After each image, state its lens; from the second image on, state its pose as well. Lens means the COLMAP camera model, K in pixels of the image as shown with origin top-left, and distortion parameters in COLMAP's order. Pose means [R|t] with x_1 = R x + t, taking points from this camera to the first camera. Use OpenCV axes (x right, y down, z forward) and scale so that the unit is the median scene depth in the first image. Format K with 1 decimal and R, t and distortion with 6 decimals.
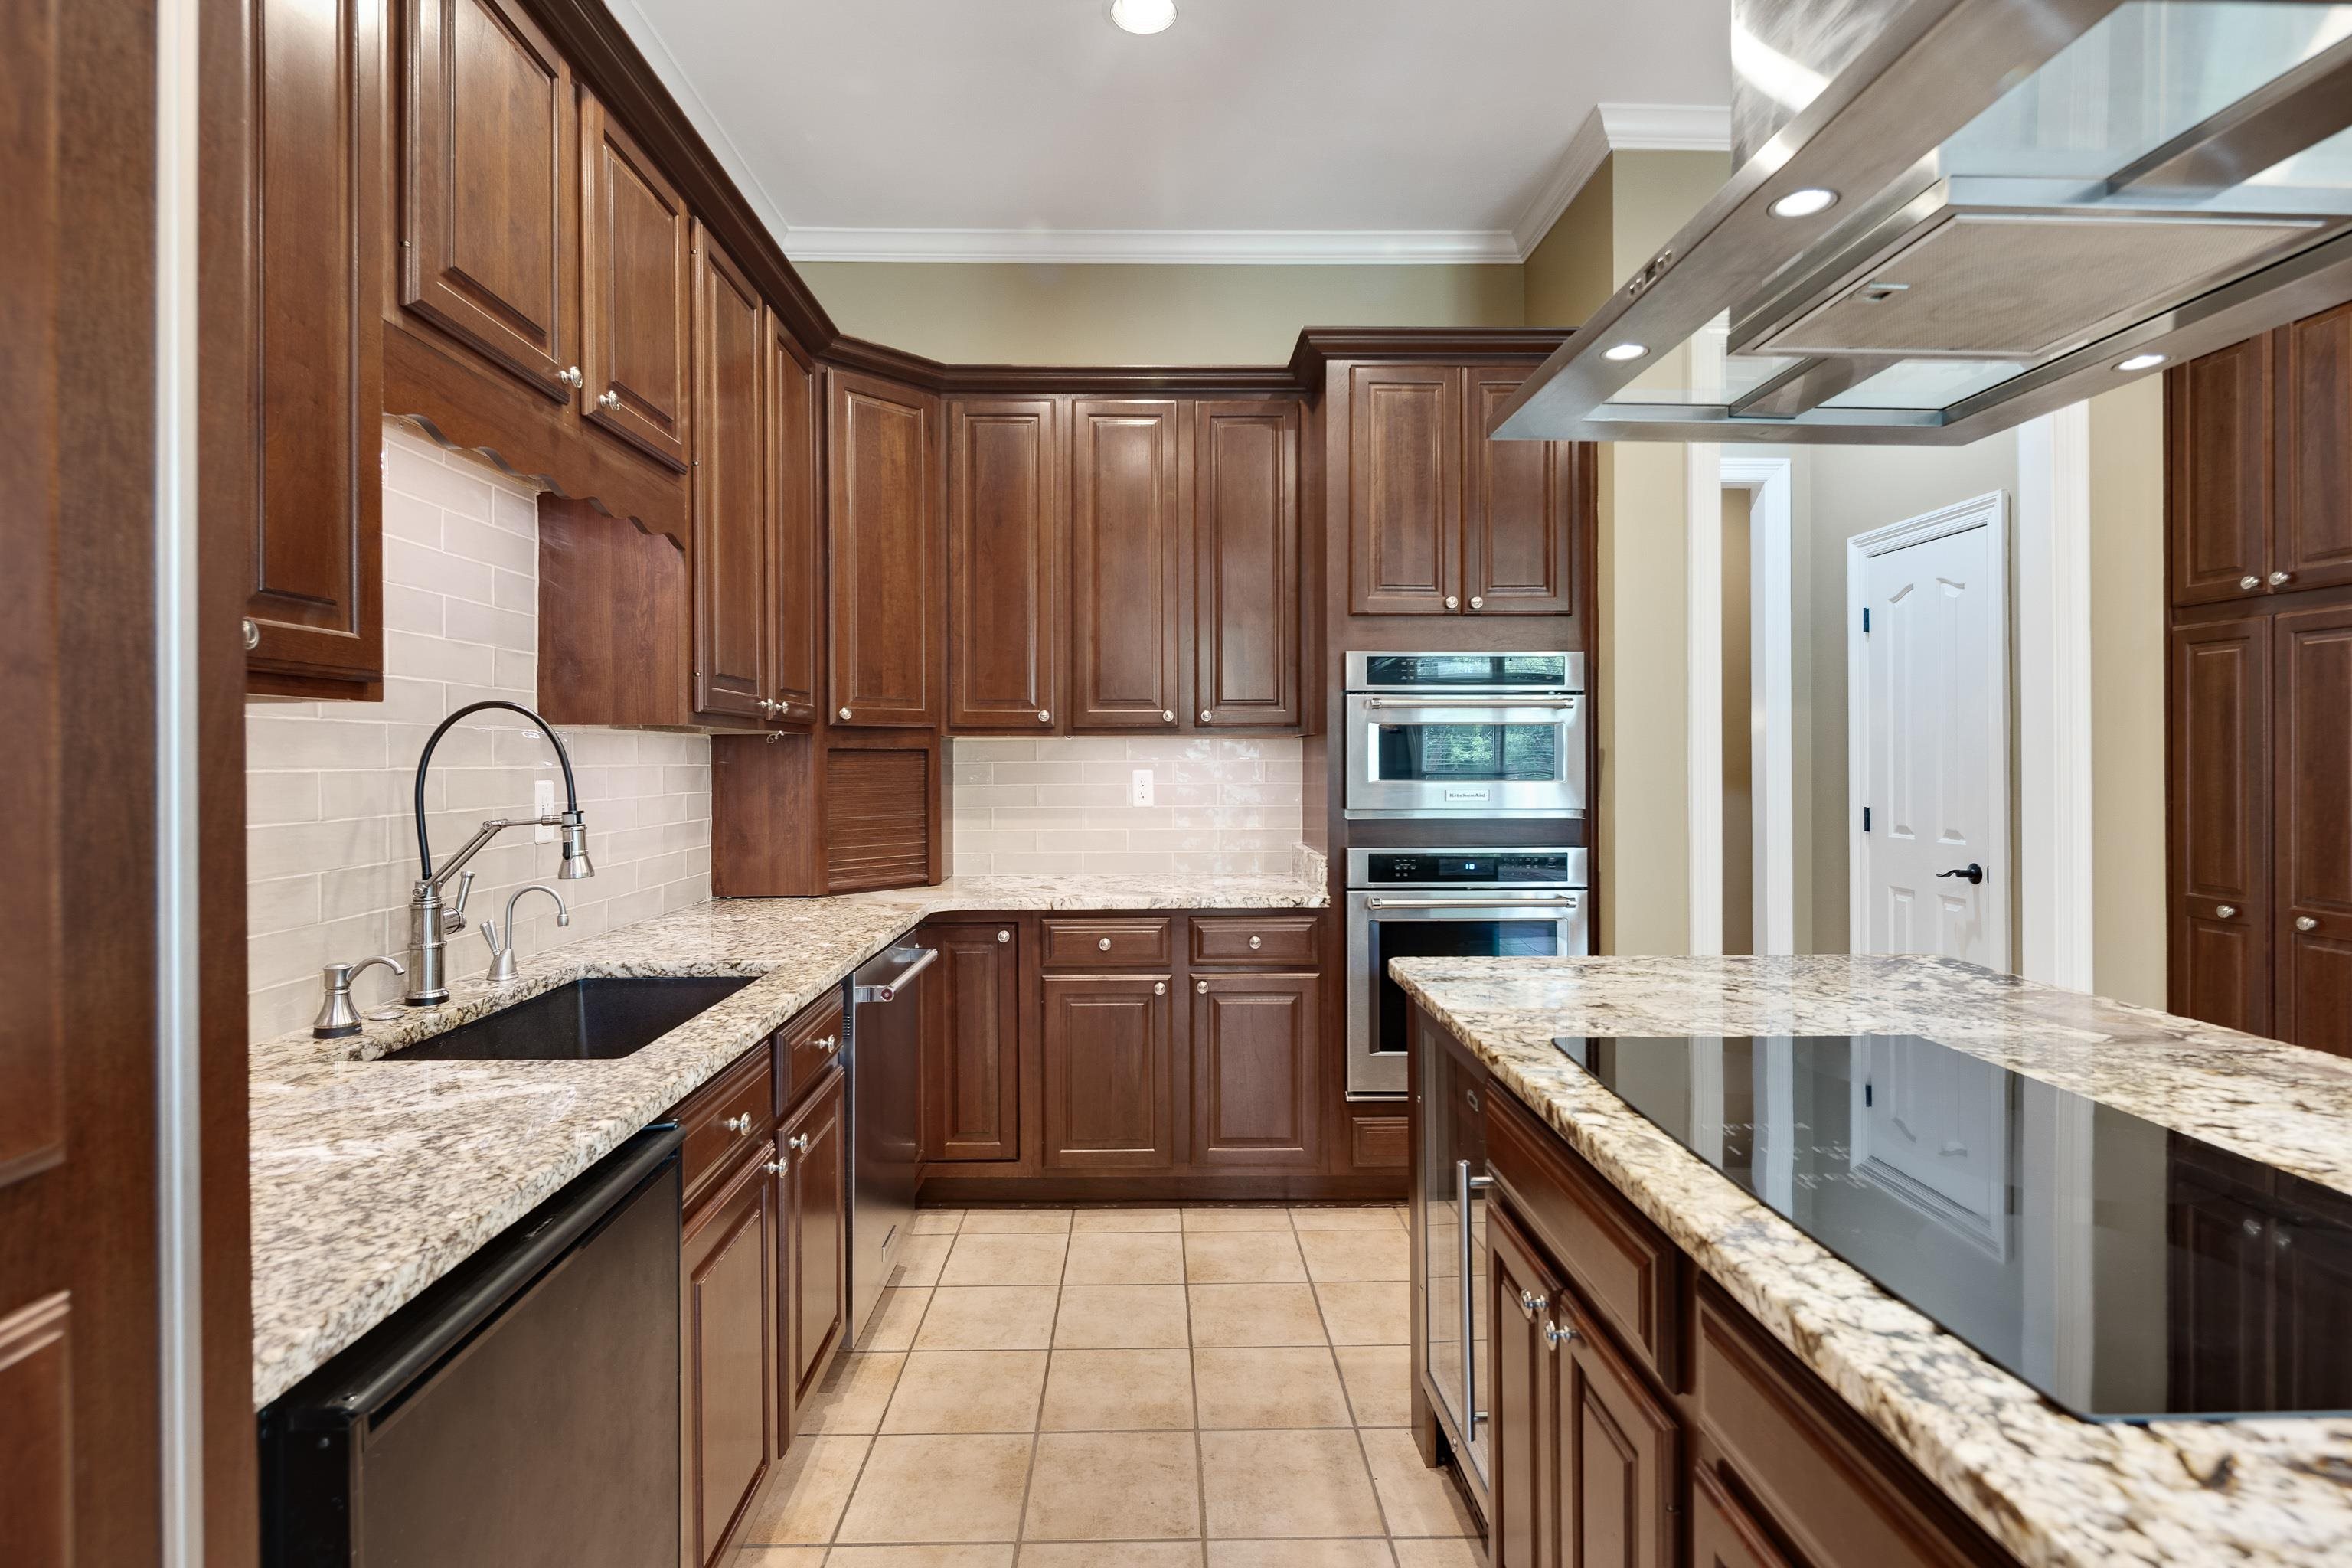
lens RADIAL K [[1141.8, 0, 1170.8], [0, 1141.8, 772.0], [0, 0, 1]] dist [-0.002849, -0.000757]
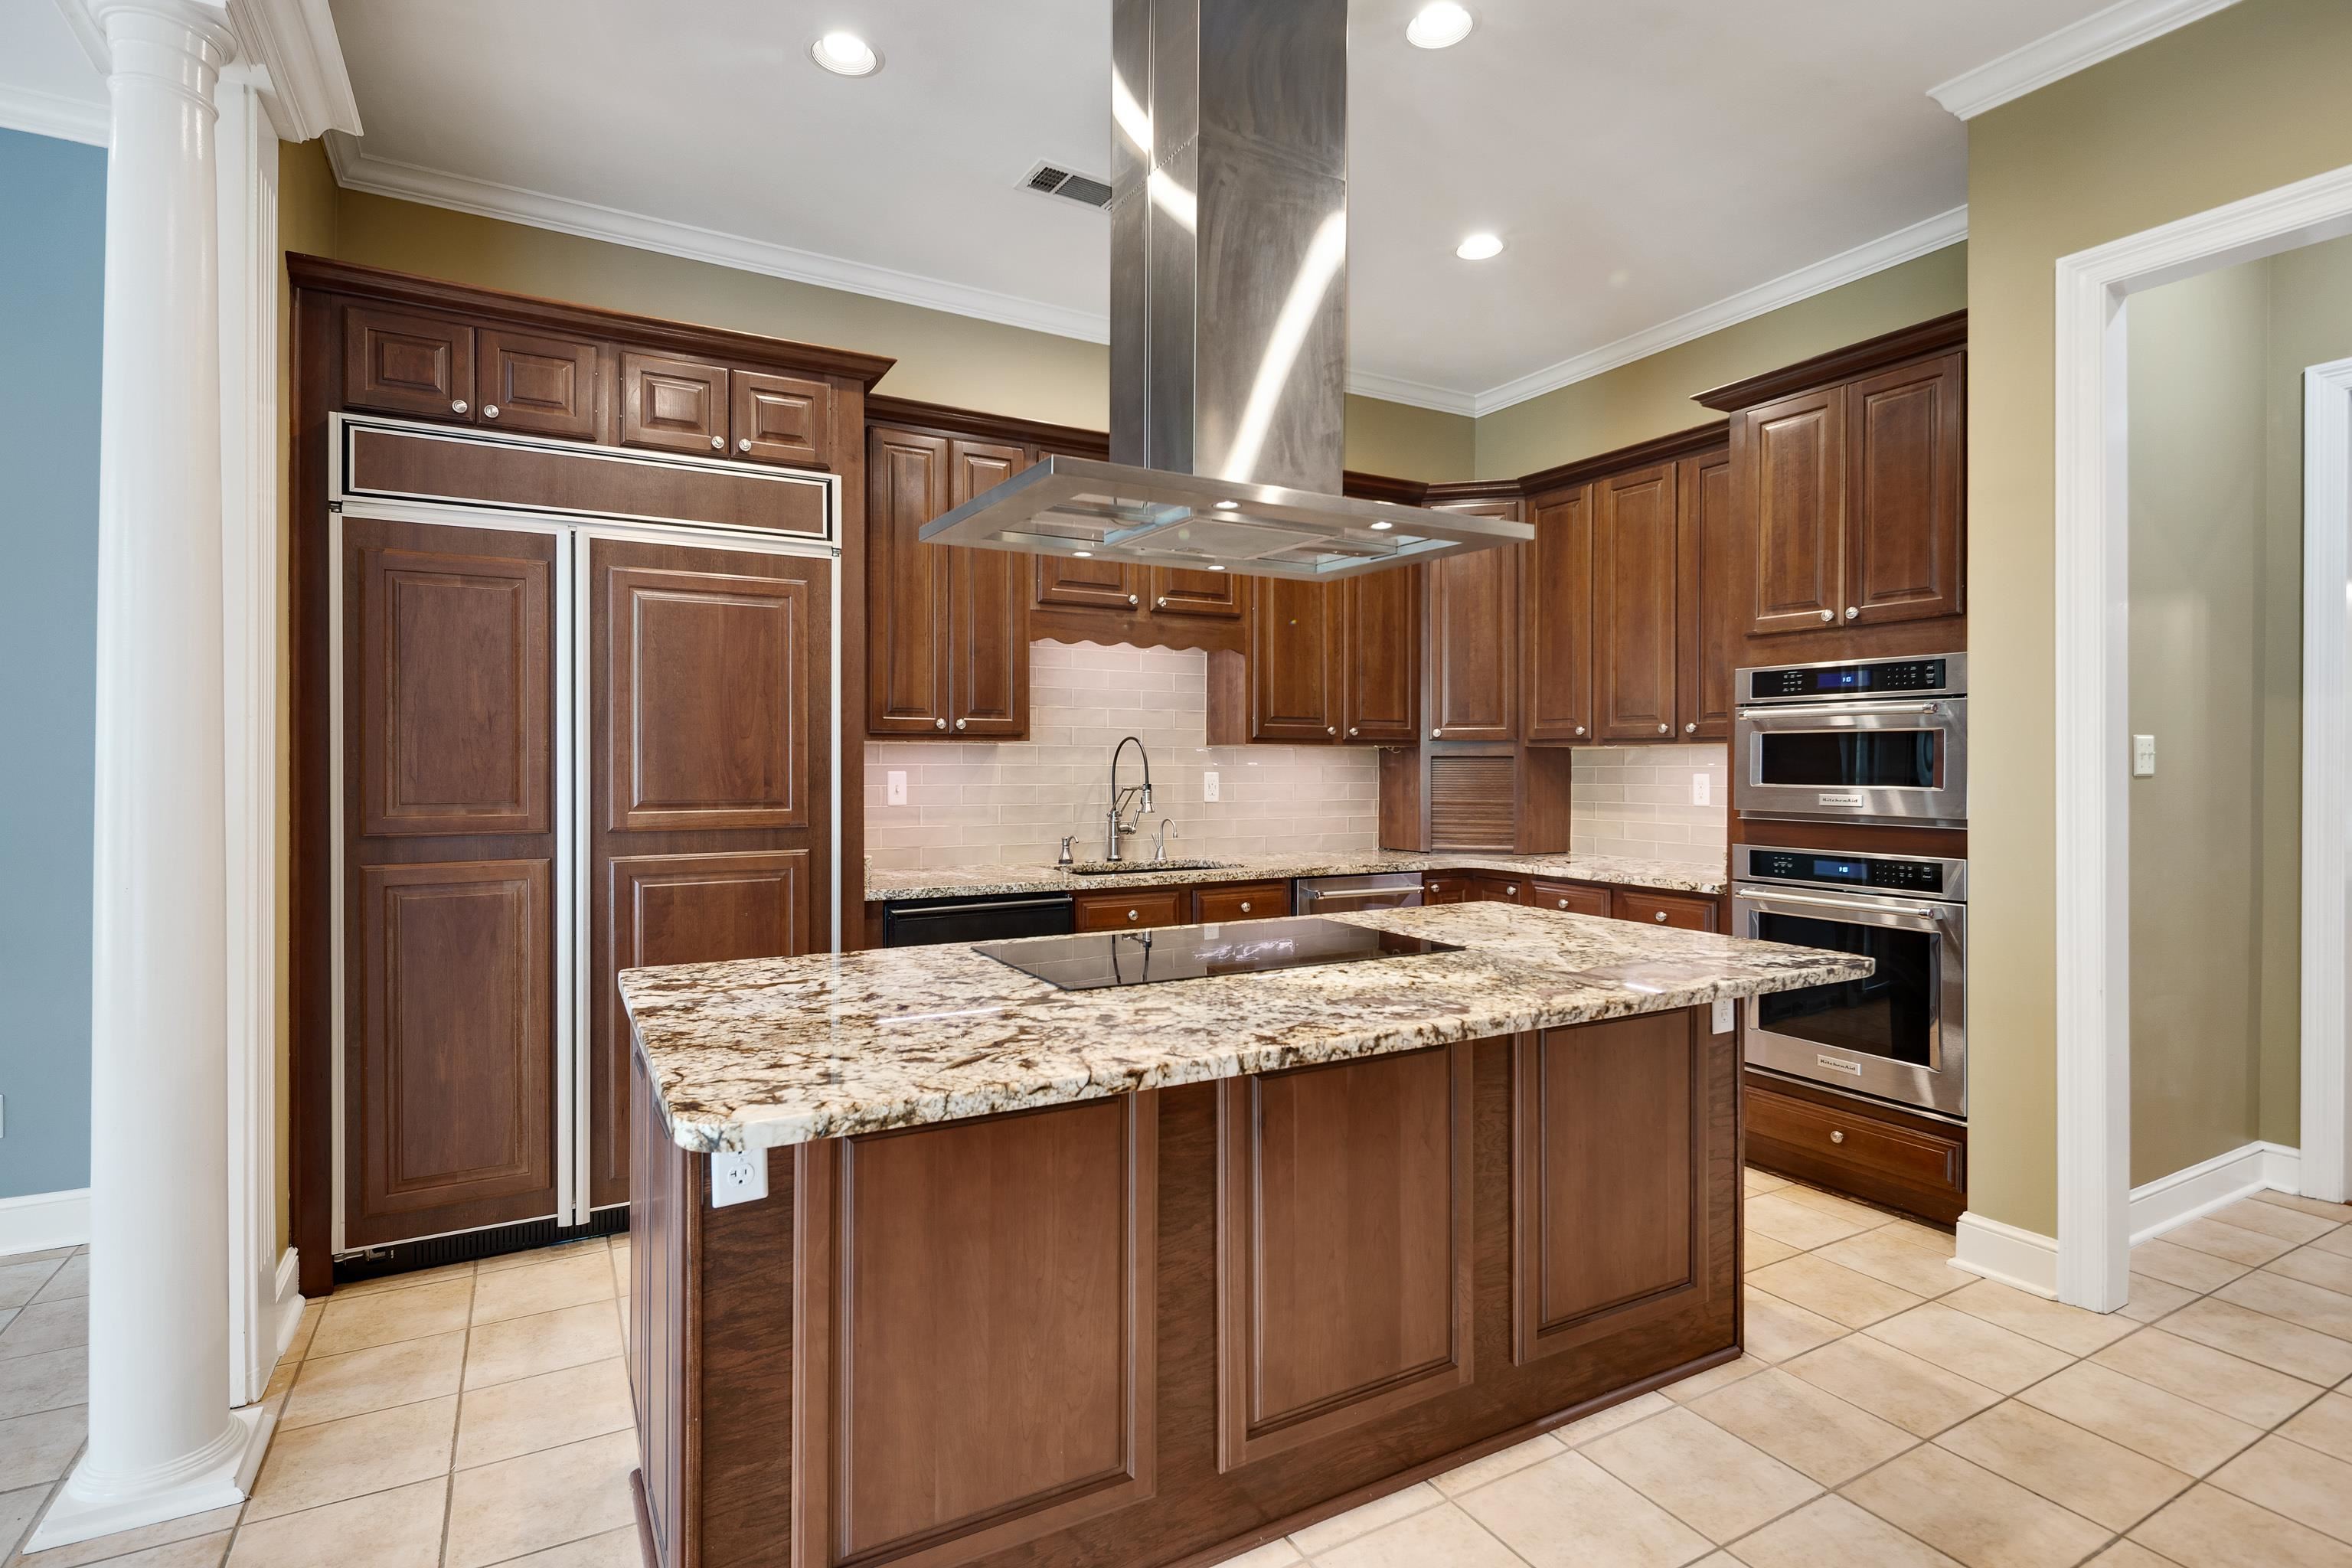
lens RADIAL K [[1141.8, 0, 1165.4], [0, 1141.8, 780.1], [0, 0, 1]] dist [-0.002849, -0.000757]
pose [[0.468131, 0.015985, -0.883514, 0.881699], [-0.015705, 0.999829, 0.009768, 0.002119], [0.883519, 0.009302, 0.468302, -0.025678]]
